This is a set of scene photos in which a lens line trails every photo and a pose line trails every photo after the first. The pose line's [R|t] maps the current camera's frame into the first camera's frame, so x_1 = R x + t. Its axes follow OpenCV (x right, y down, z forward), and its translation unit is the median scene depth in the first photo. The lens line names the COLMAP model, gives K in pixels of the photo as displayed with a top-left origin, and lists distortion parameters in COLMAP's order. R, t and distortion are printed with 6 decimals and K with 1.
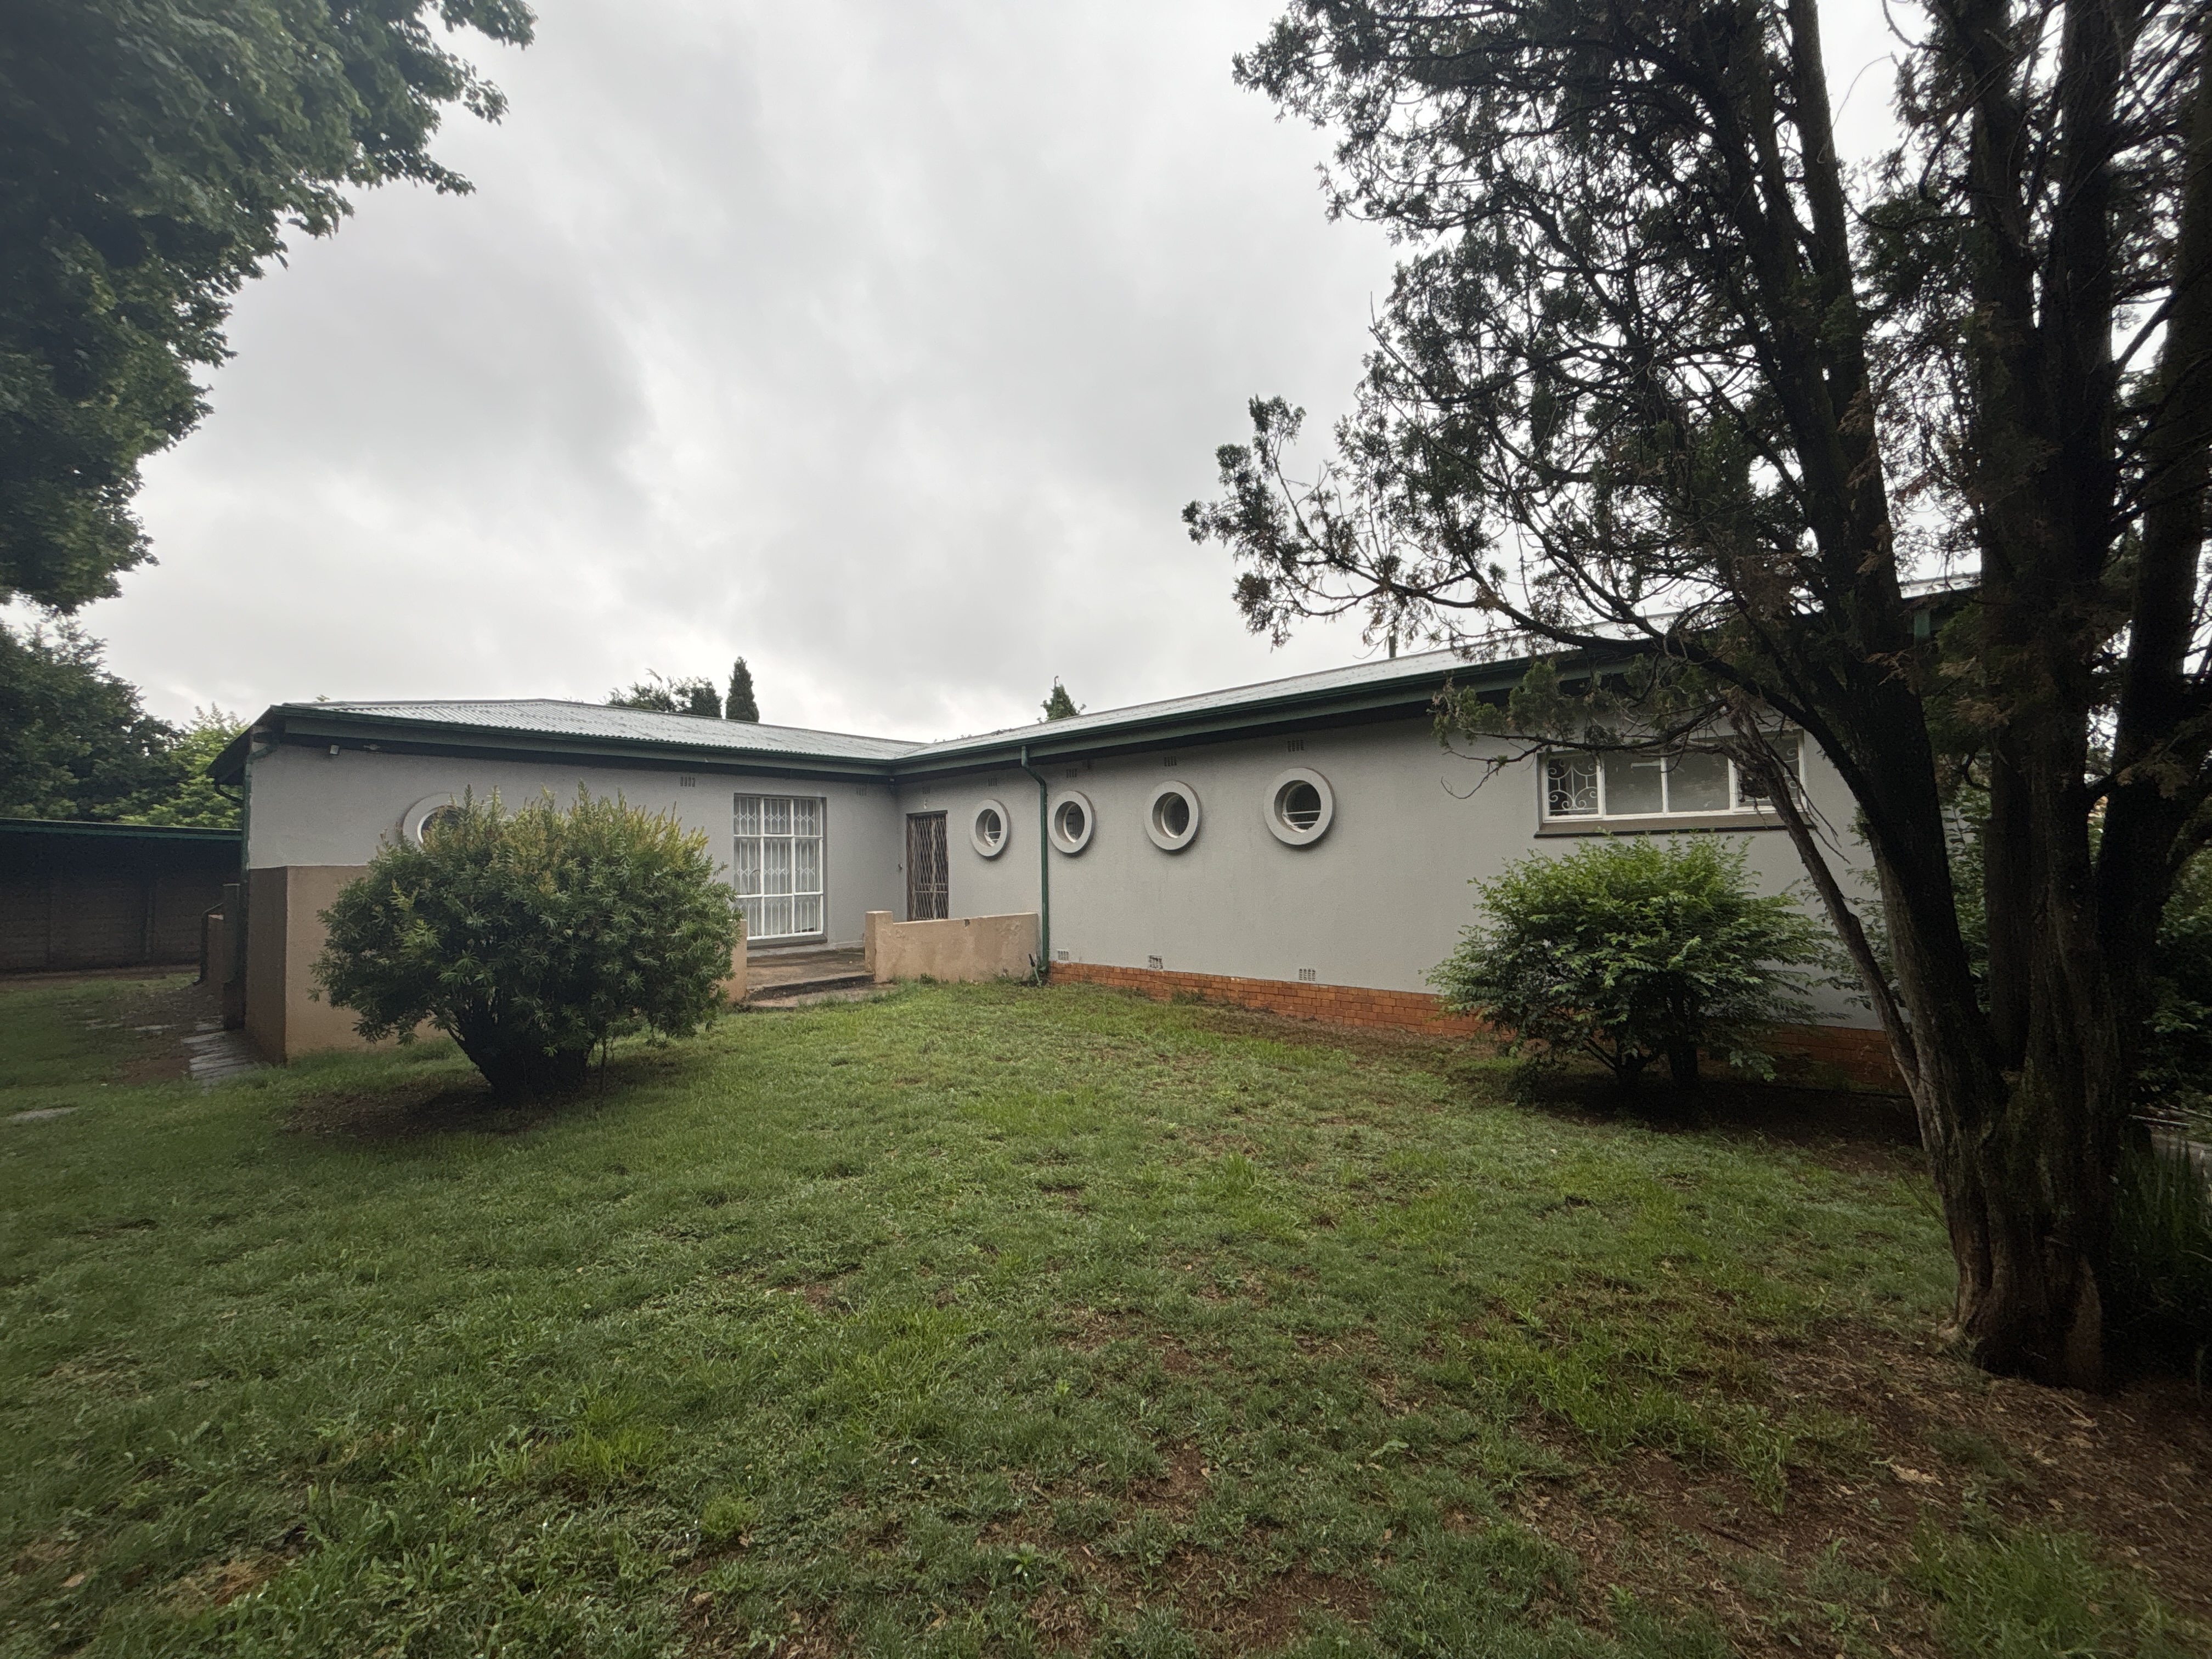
lens RADIAL K [[887.7, 0, 1103.5], [0, 887.7, 824.8], [0, 0, 1]] dist [-0.002642, -0.000164]
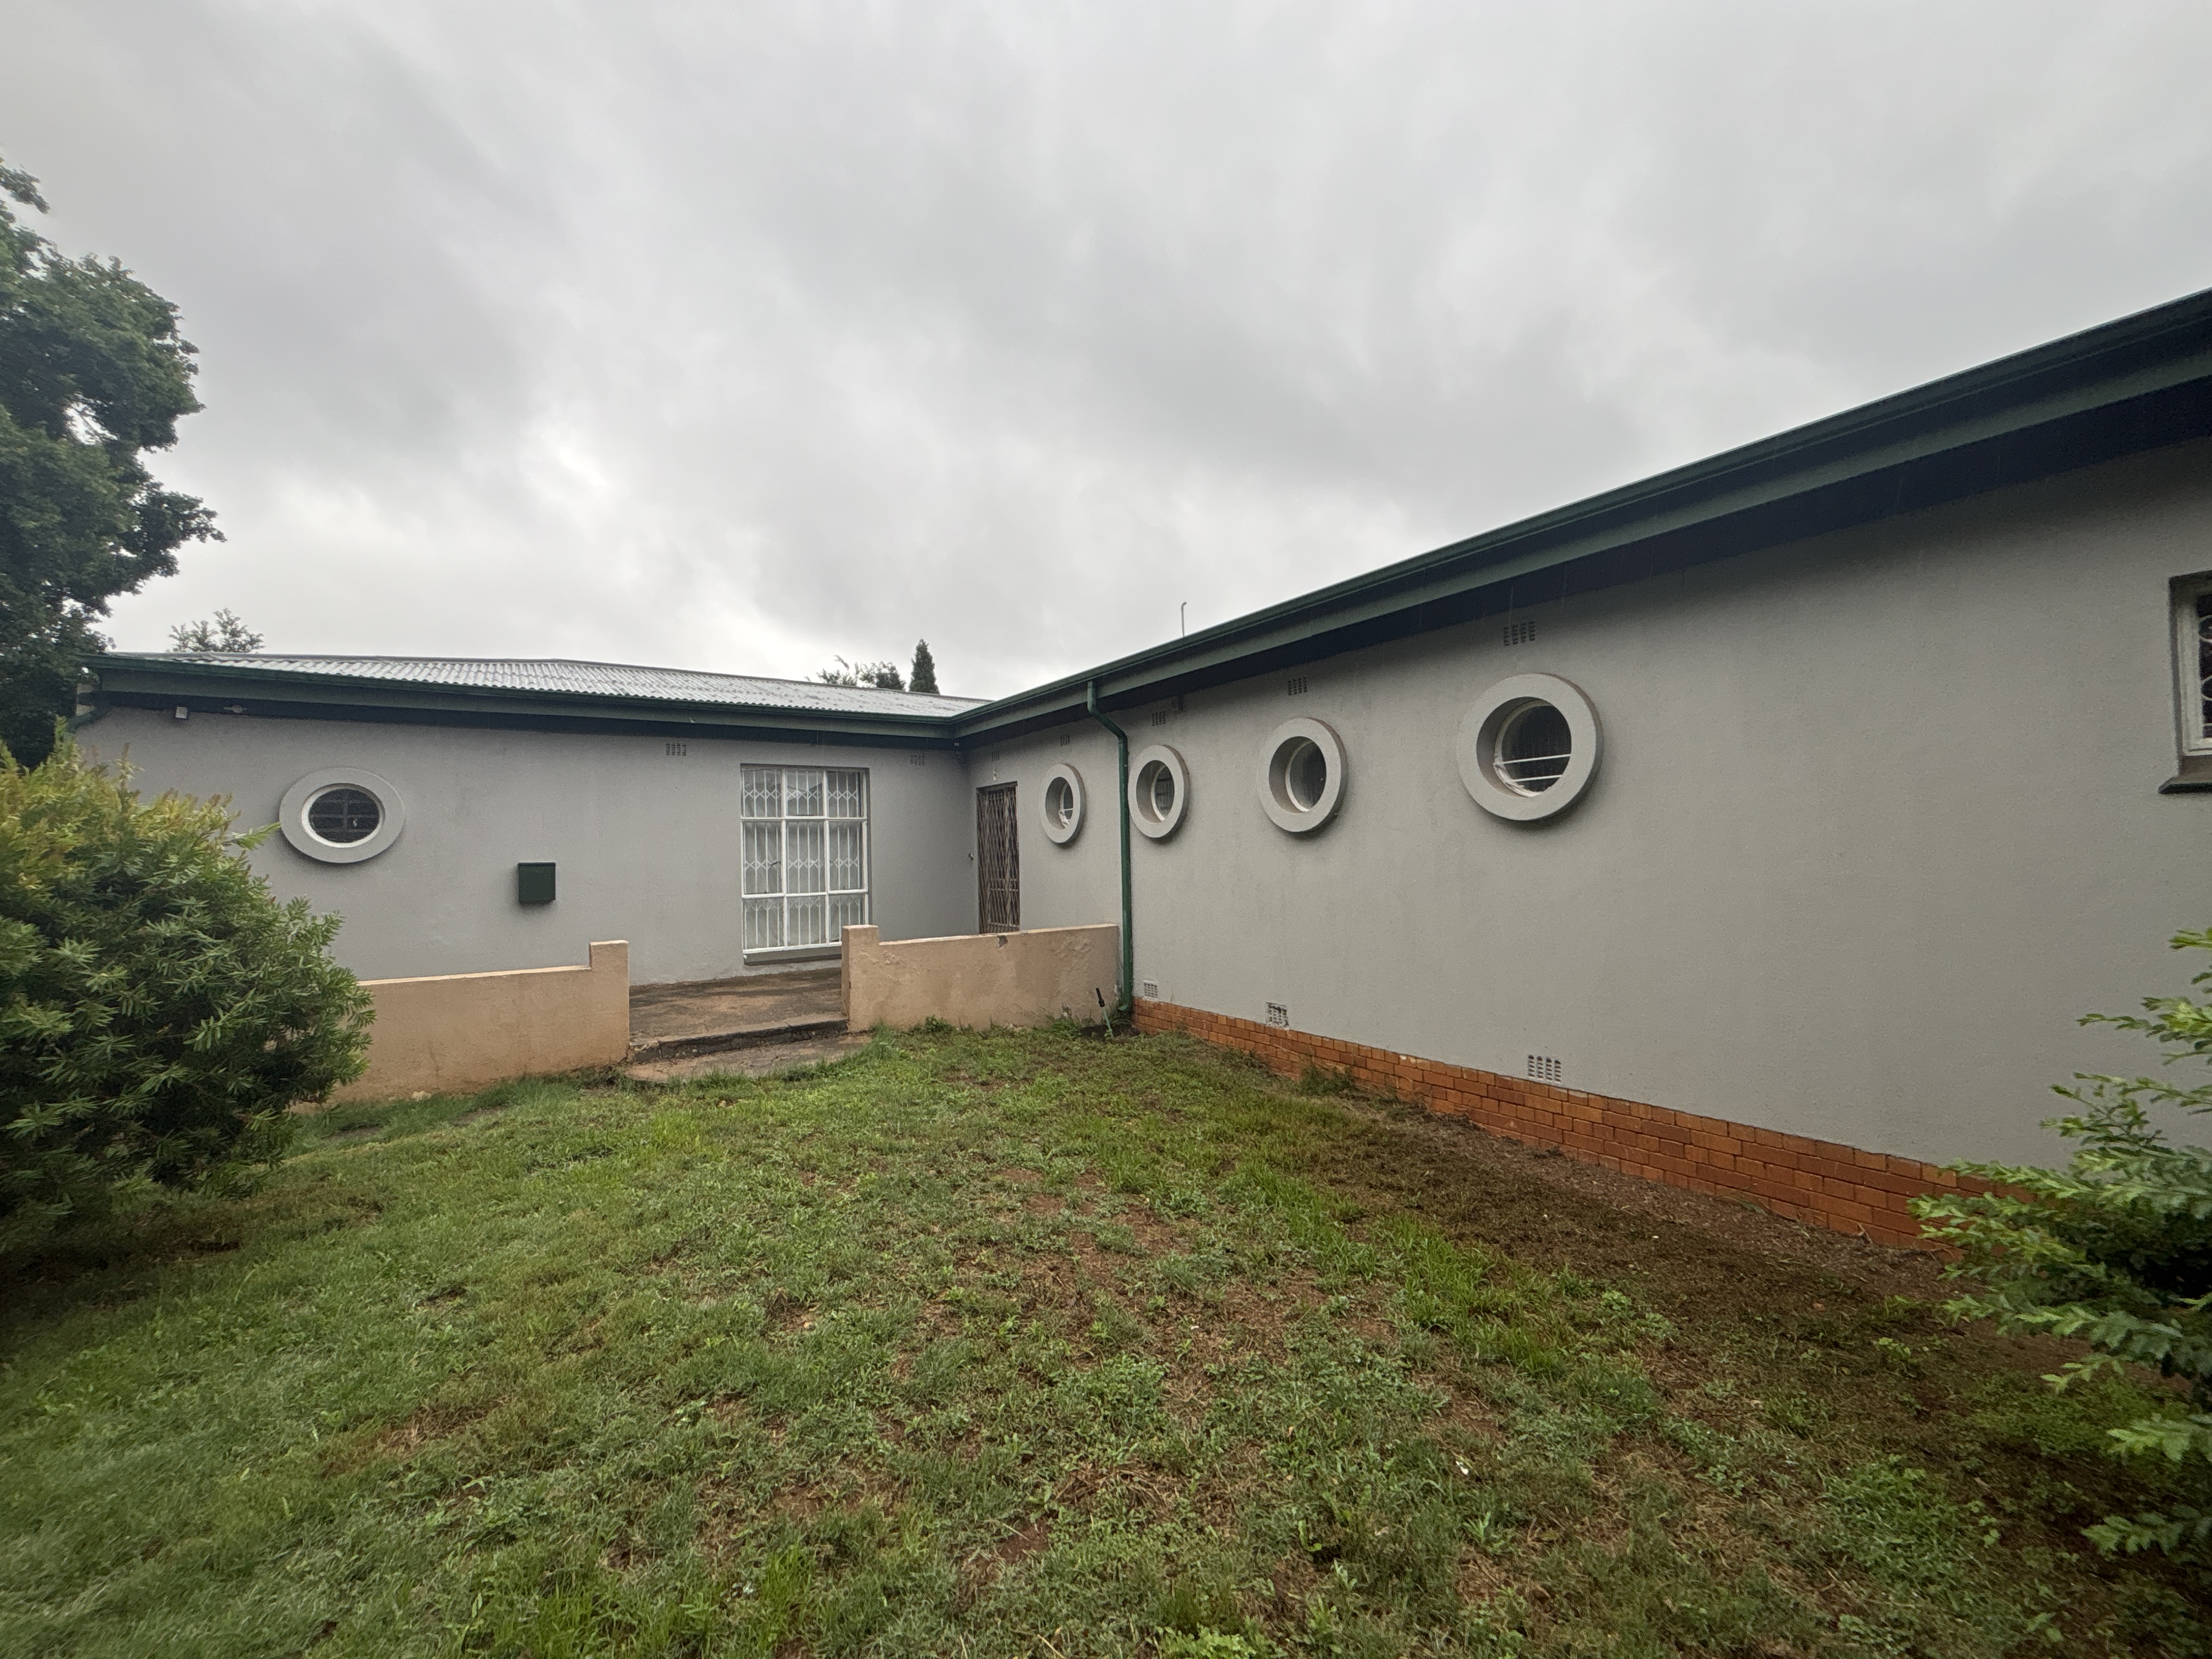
lens RADIAL K [[887.7, 0, 1109.1], [0, 887.7, 827.6], [0, 0, 1]] dist [-0.002642, -0.000164]
pose [[0.972414, -0.010190, -0.233041, 0.081884], [0.015475, 0.999663, 0.020863, 0.009918], [0.232750, -0.023893, 0.972243, 0.344979]]
